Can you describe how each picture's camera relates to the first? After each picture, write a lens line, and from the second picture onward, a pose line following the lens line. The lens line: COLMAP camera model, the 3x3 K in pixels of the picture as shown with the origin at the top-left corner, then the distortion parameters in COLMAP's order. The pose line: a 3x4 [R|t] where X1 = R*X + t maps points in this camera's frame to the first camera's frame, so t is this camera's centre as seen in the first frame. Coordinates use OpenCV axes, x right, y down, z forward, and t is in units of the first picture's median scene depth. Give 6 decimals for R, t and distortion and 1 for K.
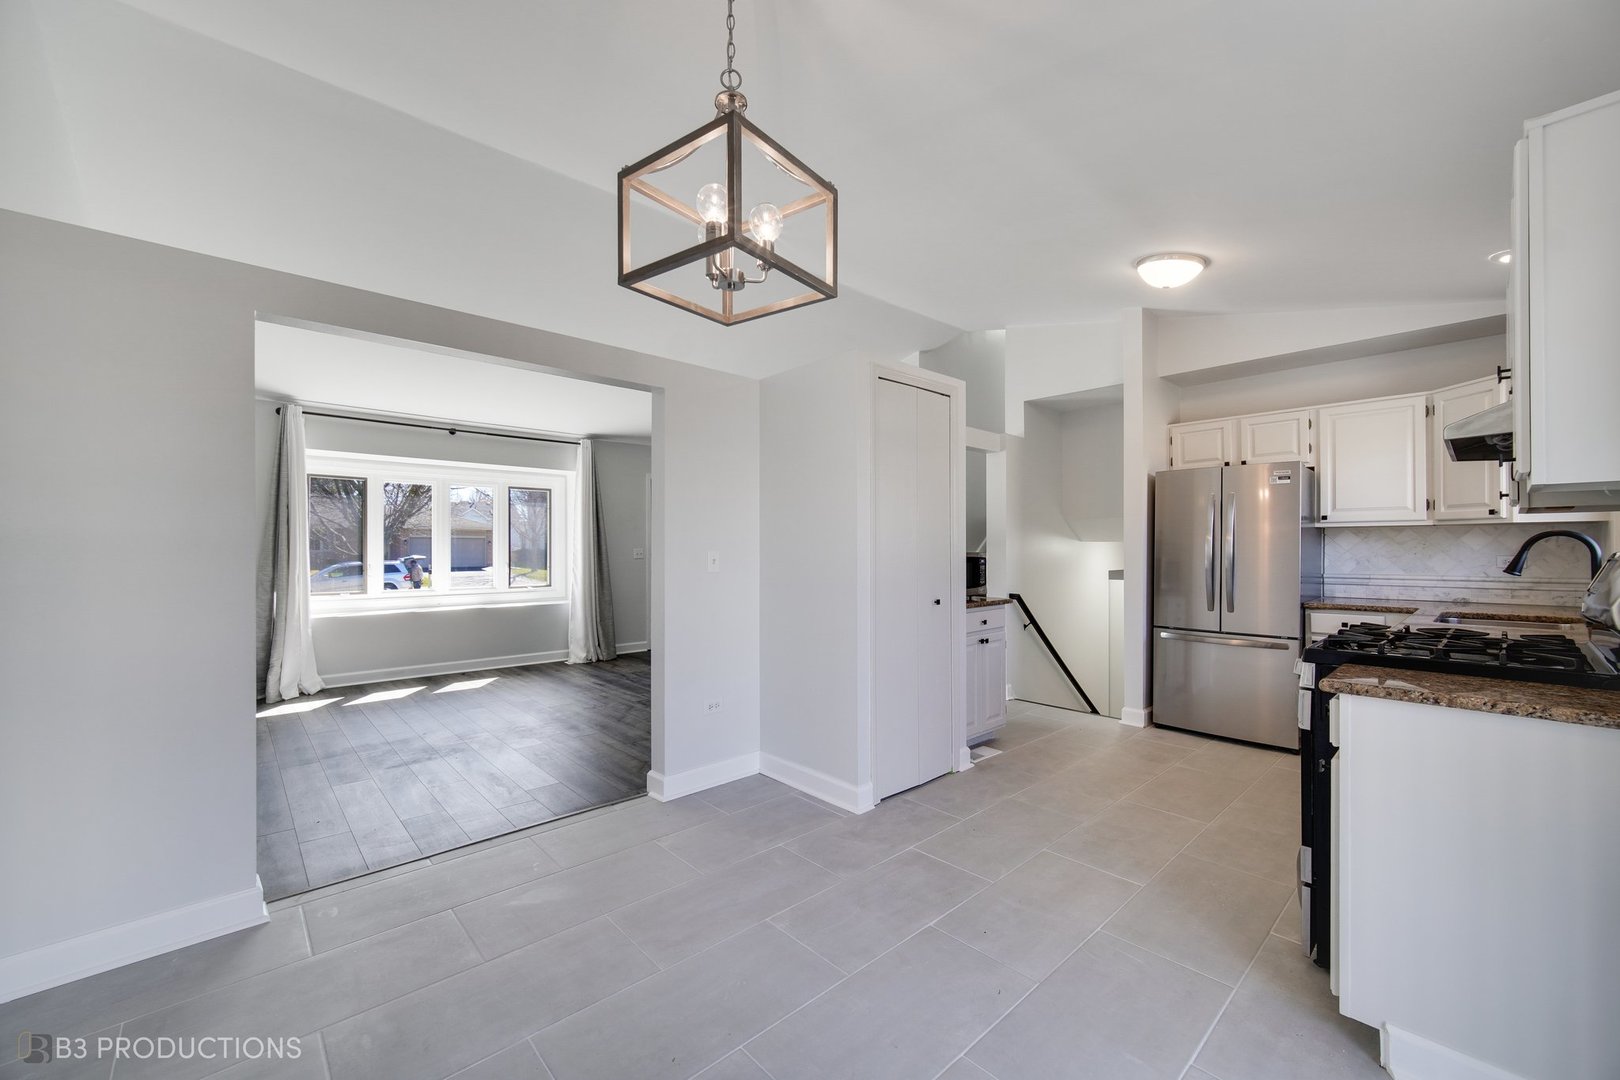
lens RADIAL K [[647.3, 0, 815.1], [0, 647.3, 549.2], [0, 0, 1]] dist [-0.015845, -0.000179]
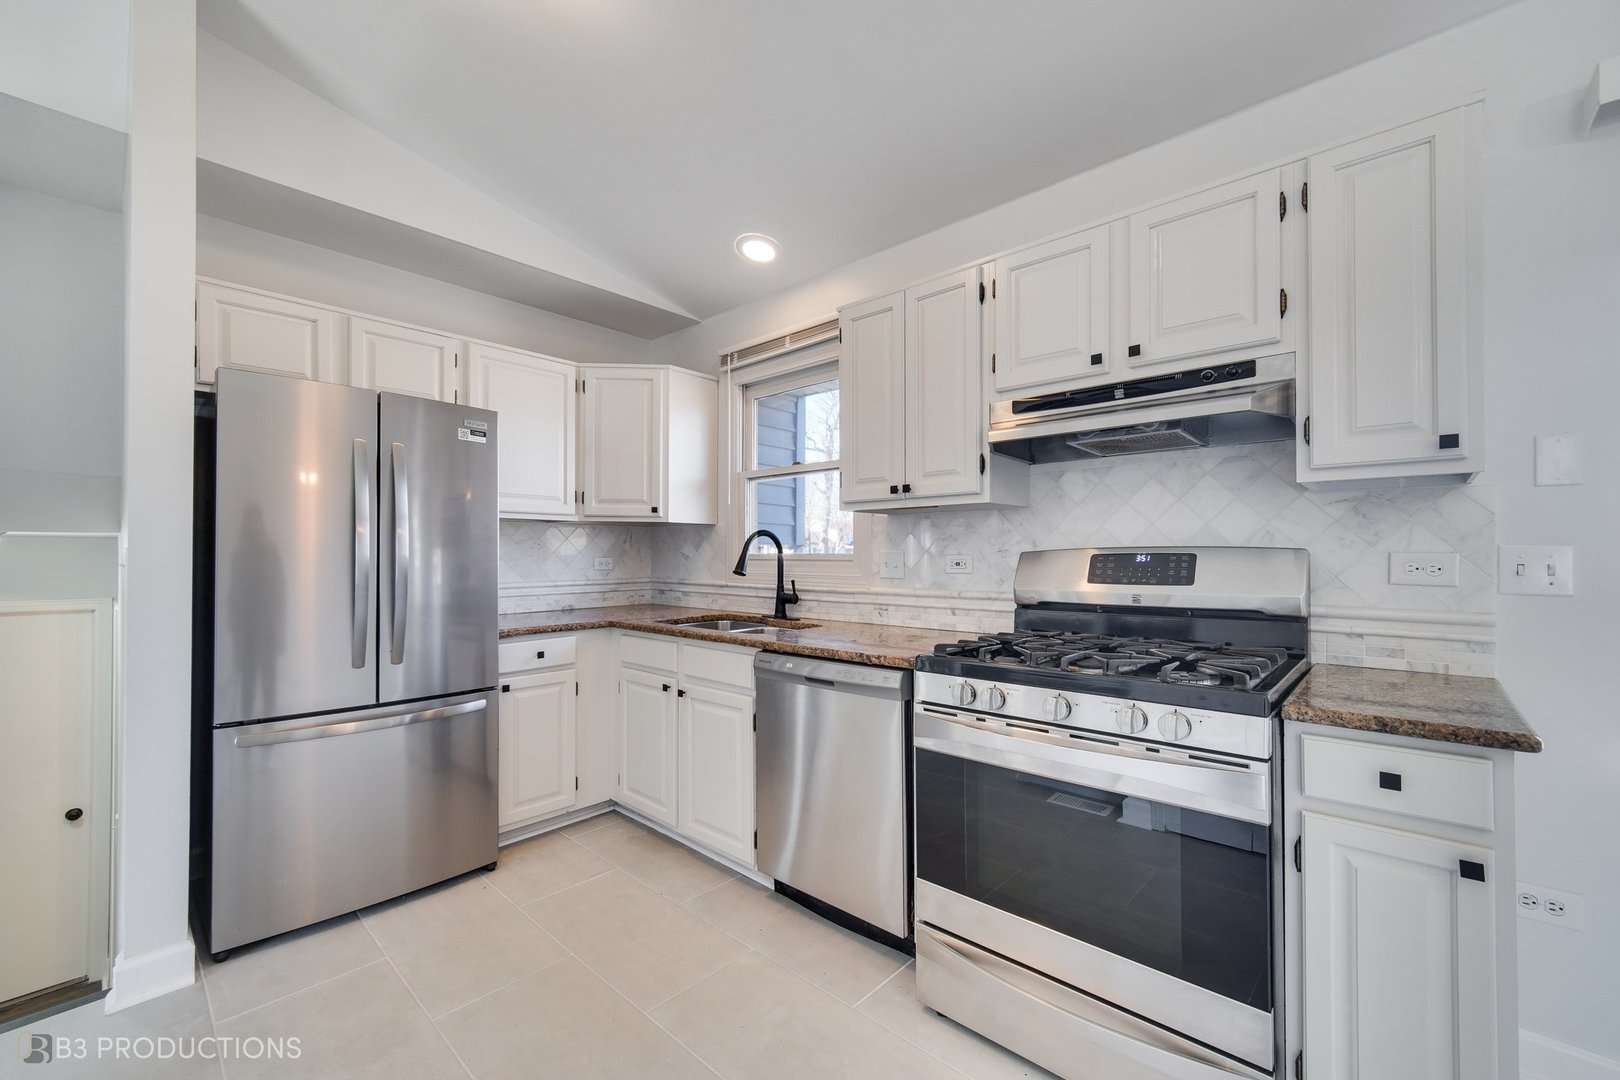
lens RADIAL K [[647.3, 0, 815.1], [0, 647.3, 549.2], [0, 0, 1]] dist [-0.015845, -0.000179]
pose [[-0.087573, 0.011038, 0.996097, 0.083895], [0.002152, 0.999938, -0.010891, 0.009280], [-0.996156, 0.001190, -0.087591, 0.756590]]
